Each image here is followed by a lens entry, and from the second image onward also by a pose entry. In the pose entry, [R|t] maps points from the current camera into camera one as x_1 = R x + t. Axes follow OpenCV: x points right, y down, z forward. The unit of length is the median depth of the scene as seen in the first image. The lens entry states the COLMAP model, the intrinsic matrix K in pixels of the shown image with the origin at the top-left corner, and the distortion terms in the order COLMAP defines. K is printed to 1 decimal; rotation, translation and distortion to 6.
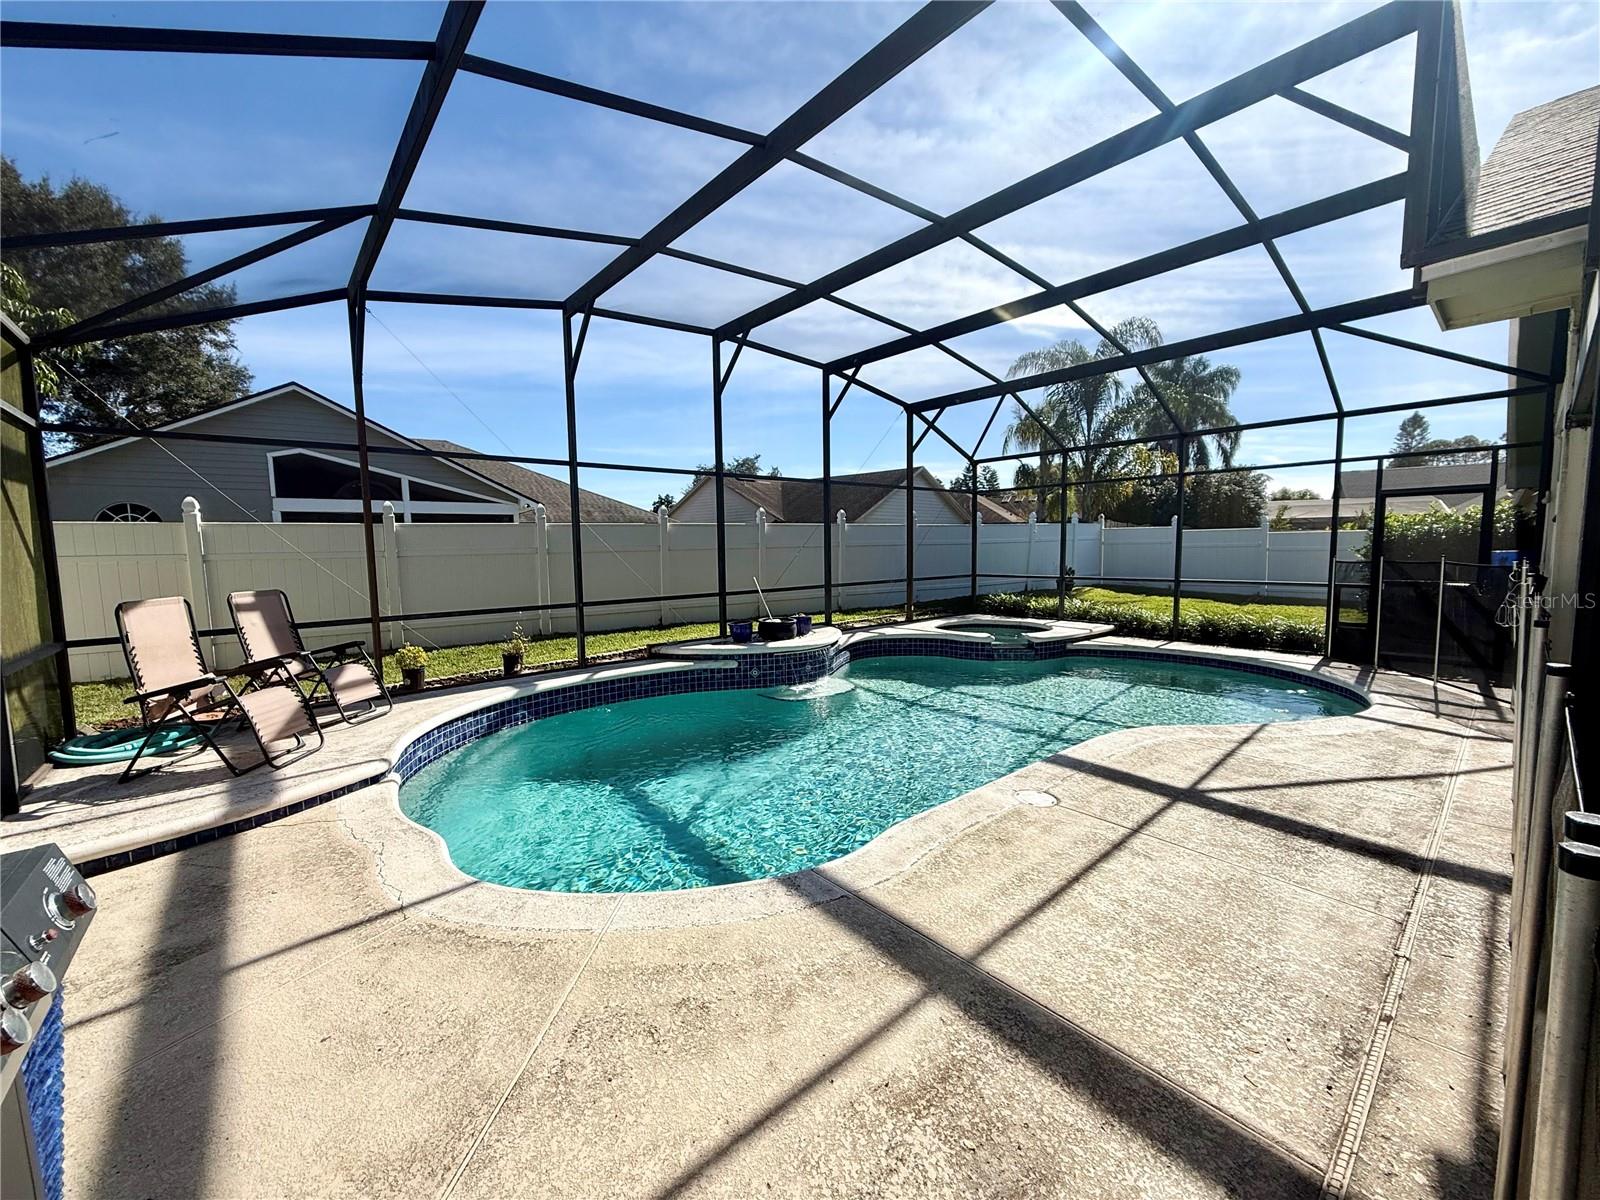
lens RADIAL K [[632.1, 0, 791.6], [0, 632.1, 597.8], [0, 0, 1]] dist [-0.003612, 0.000812]
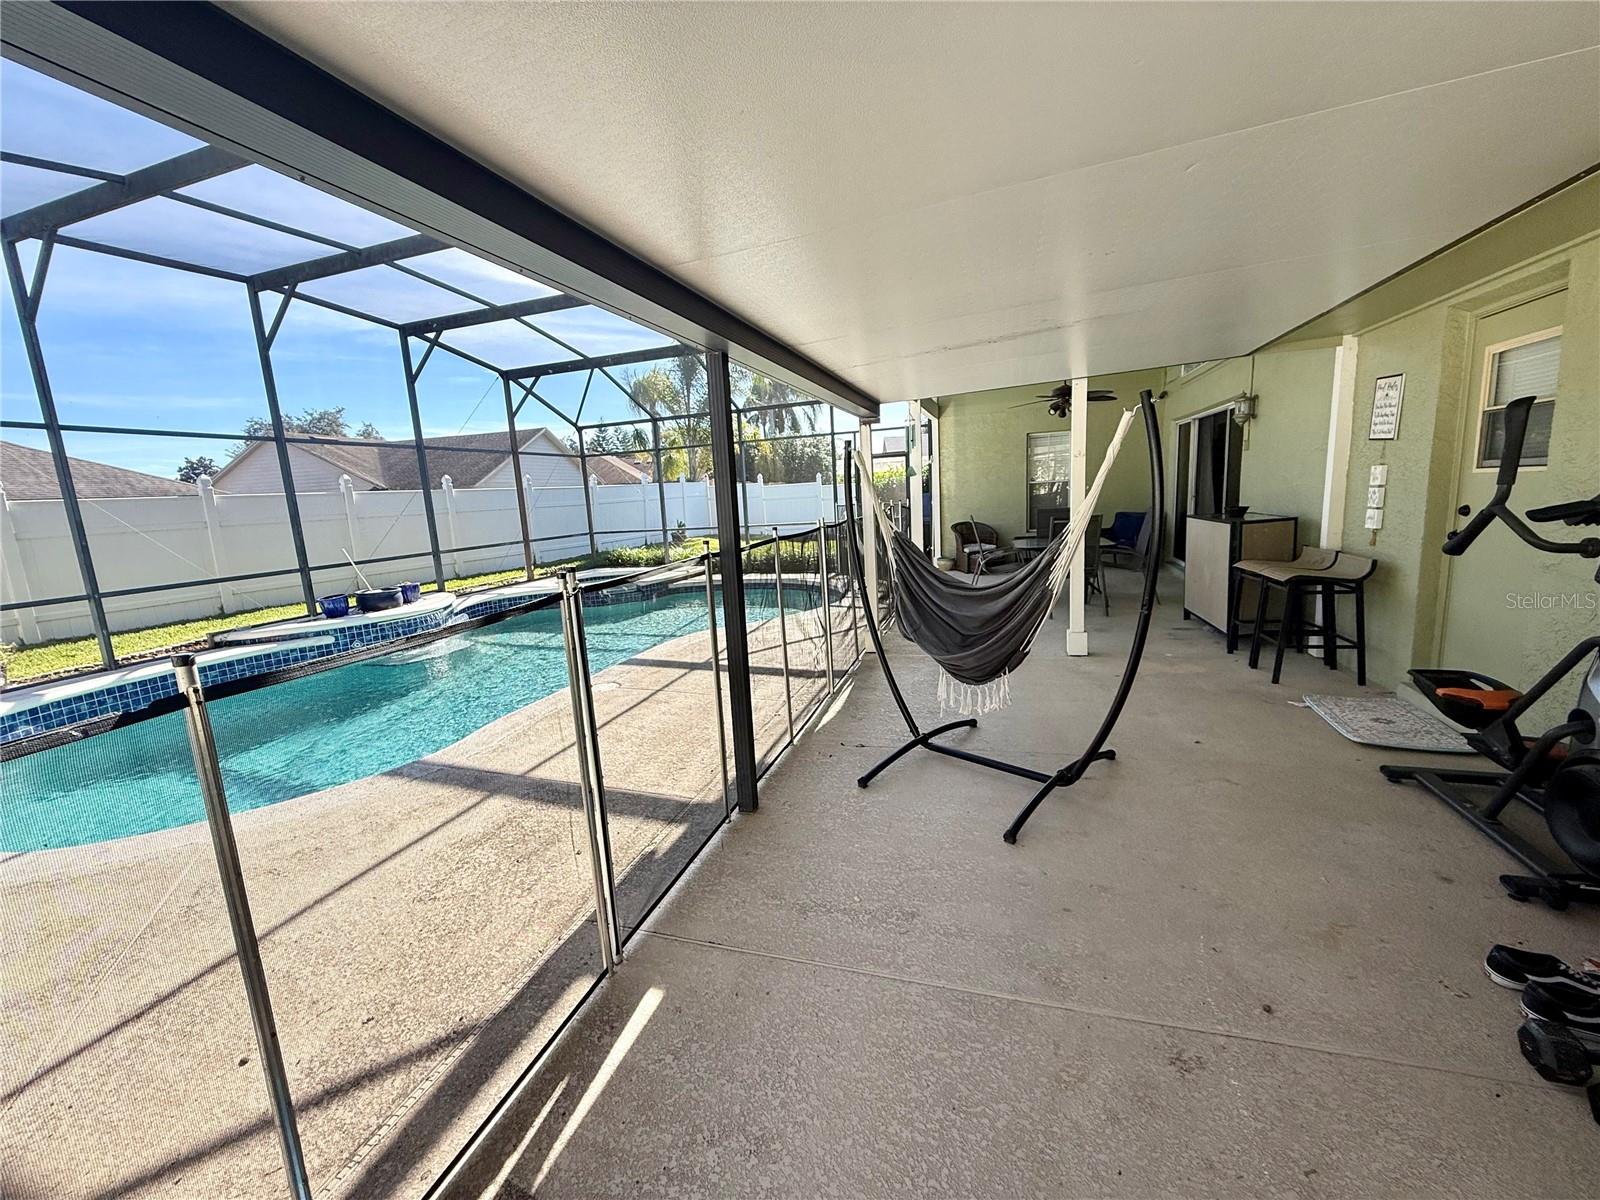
lens RADIAL K [[632.1, 0, 795.4], [0, 632.1, 598.2], [0, 0, 1]] dist [-0.003612, 0.000812]
pose [[0.851602, -0.118380, 0.510647, 0.025259], [0.087042, 0.992577, 0.084944, 0.018555], [-0.516912, -0.027891, 0.855584, -0.160937]]
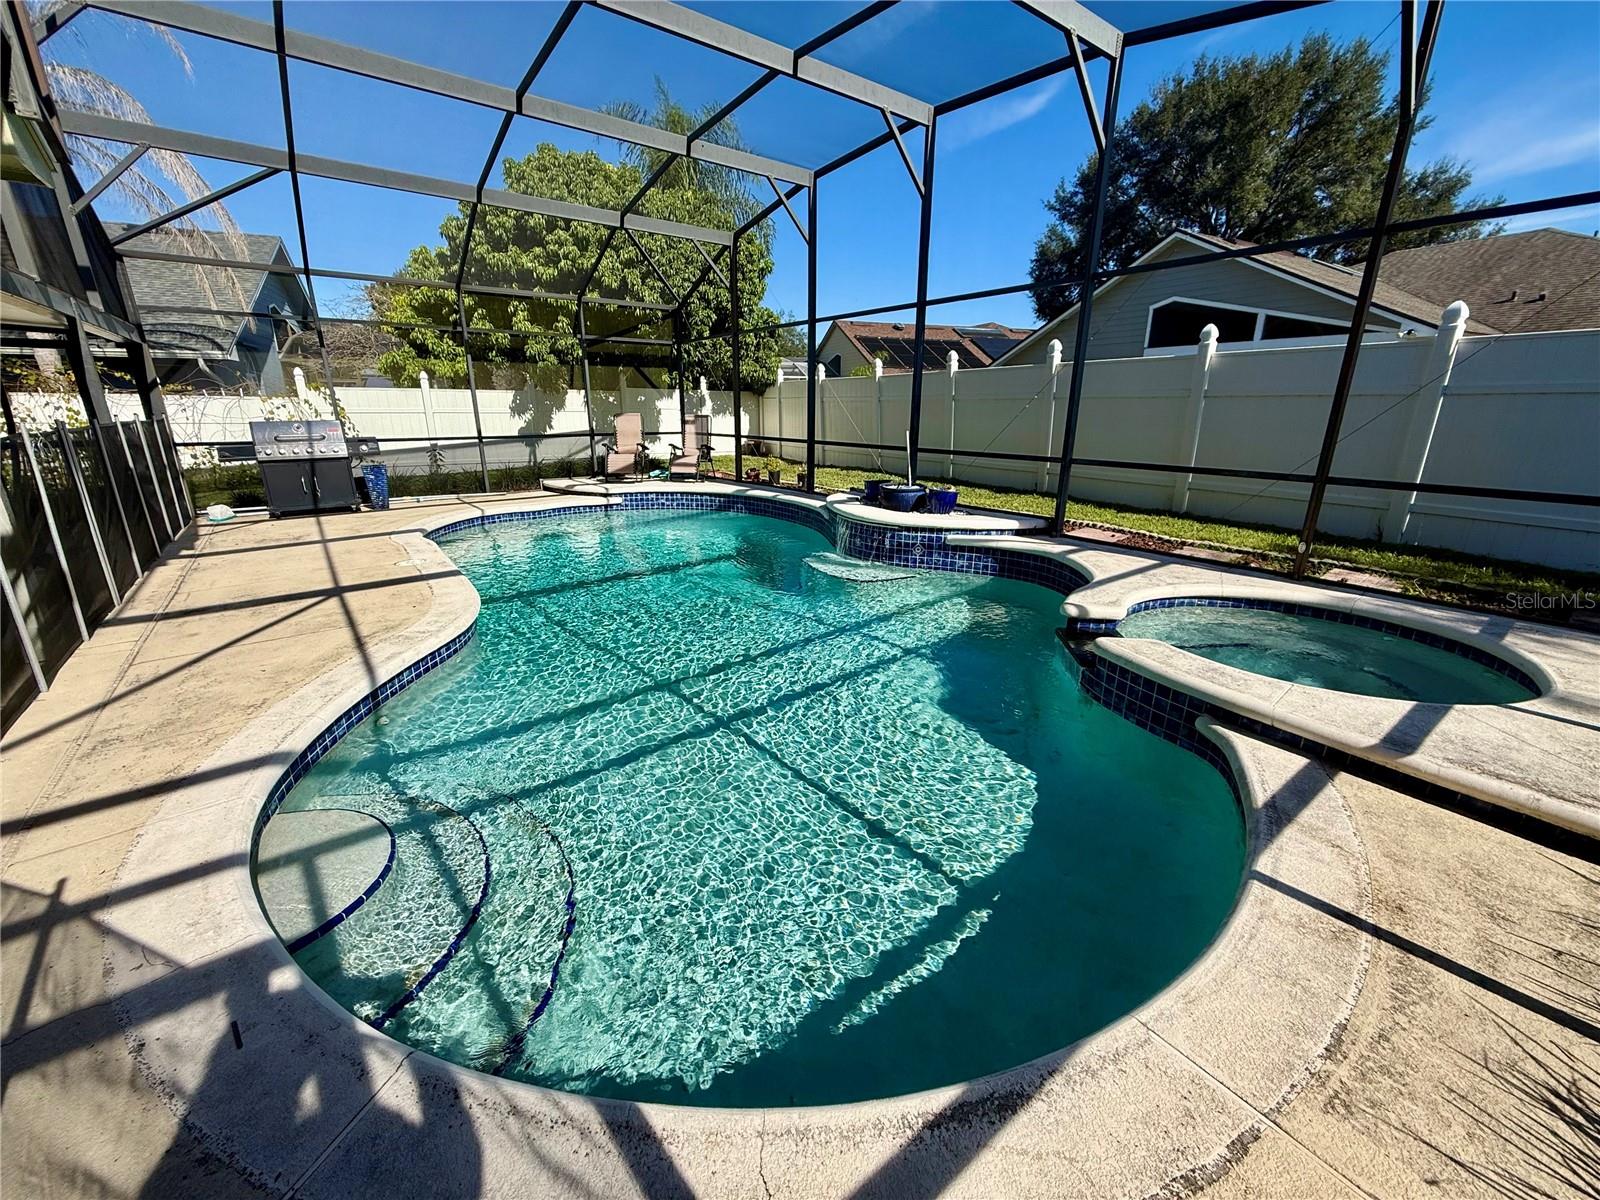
lens RADIAL K [[632.1, 0, 783.9], [0, 632.1, 597.4], [0, 0, 1]] dist [-0.003612, 0.000812]
pose [[-0.081098, 0.304776, -0.948965, 0.752652], [-0.082844, 0.946746, 0.311143, -0.064364], [0.993257, 0.103849, -0.051531, 0.833843]]
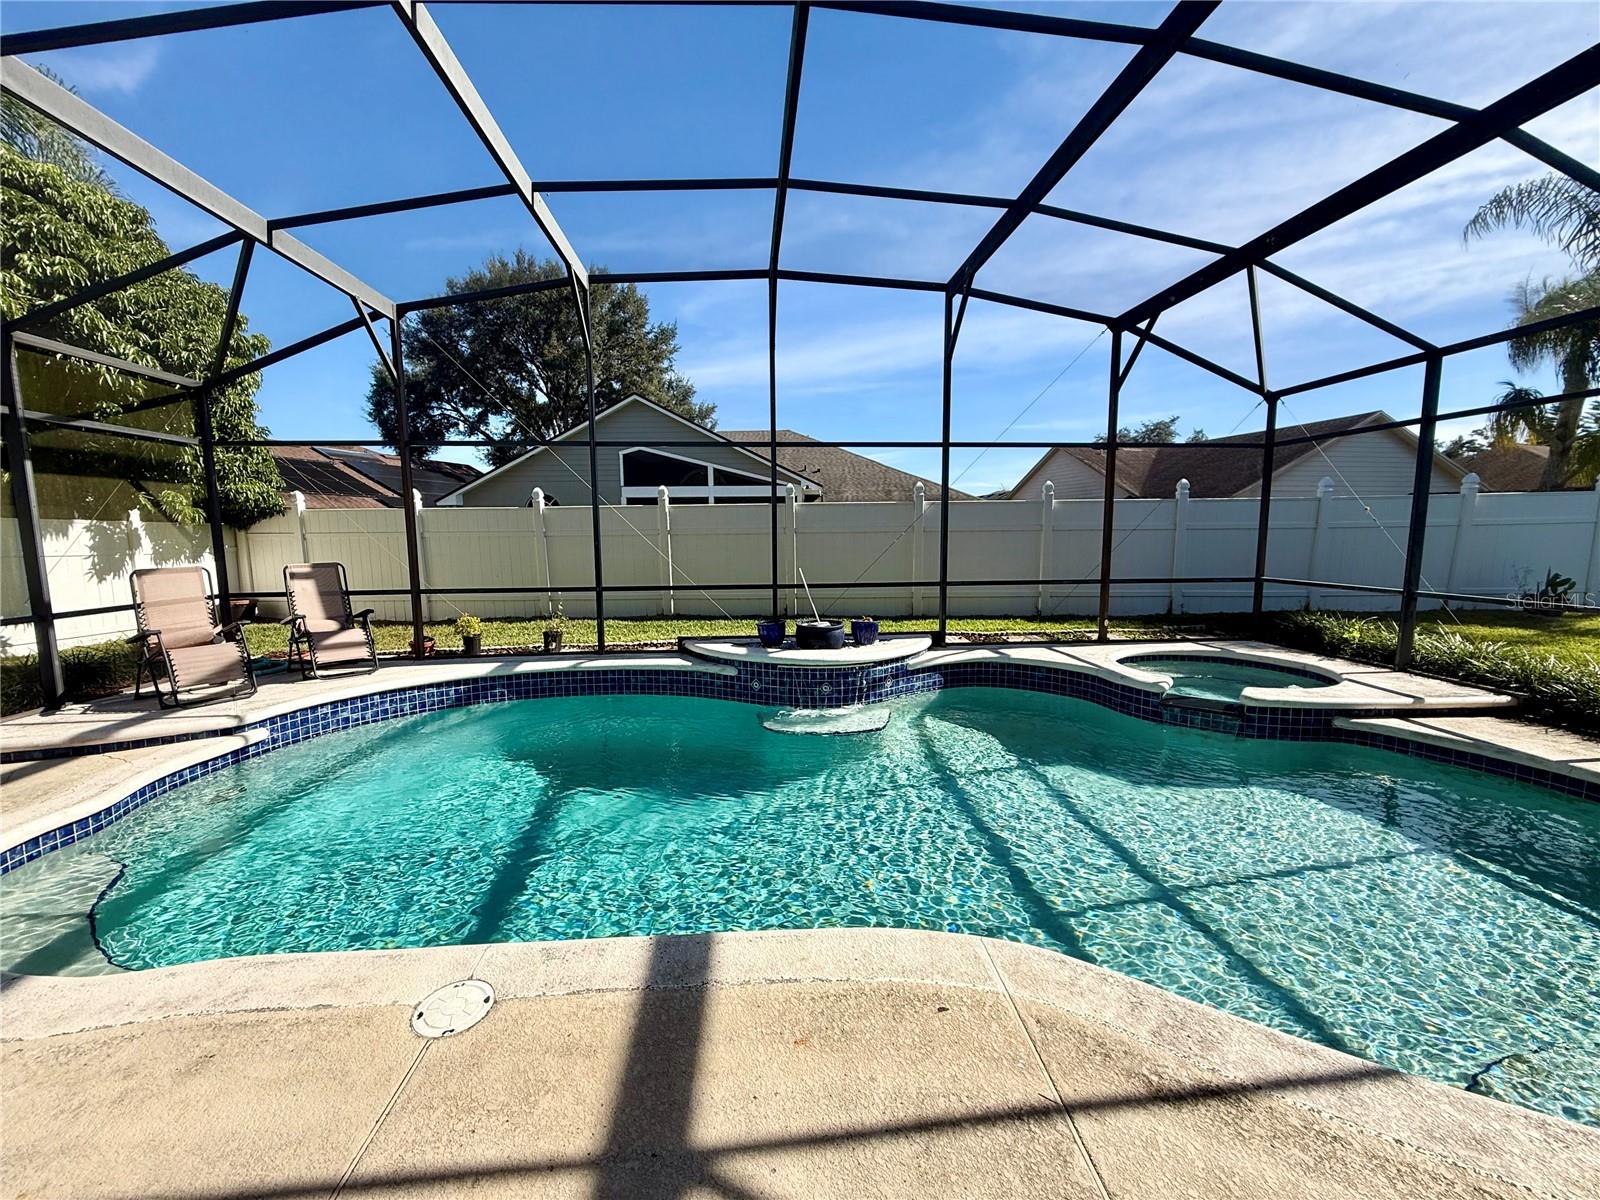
lens RADIAL K [[632.1, 0, 796.3], [0, 632.1, 599.7], [0, 0, 1]] dist [-0.003612, 0.000812]
pose [[0.809807, 0.074178, -0.581989, 0.384059], [-0.053663, 0.997182, 0.052429, -0.032067], [0.584237, -0.011226, 0.811505, 0.308031]]
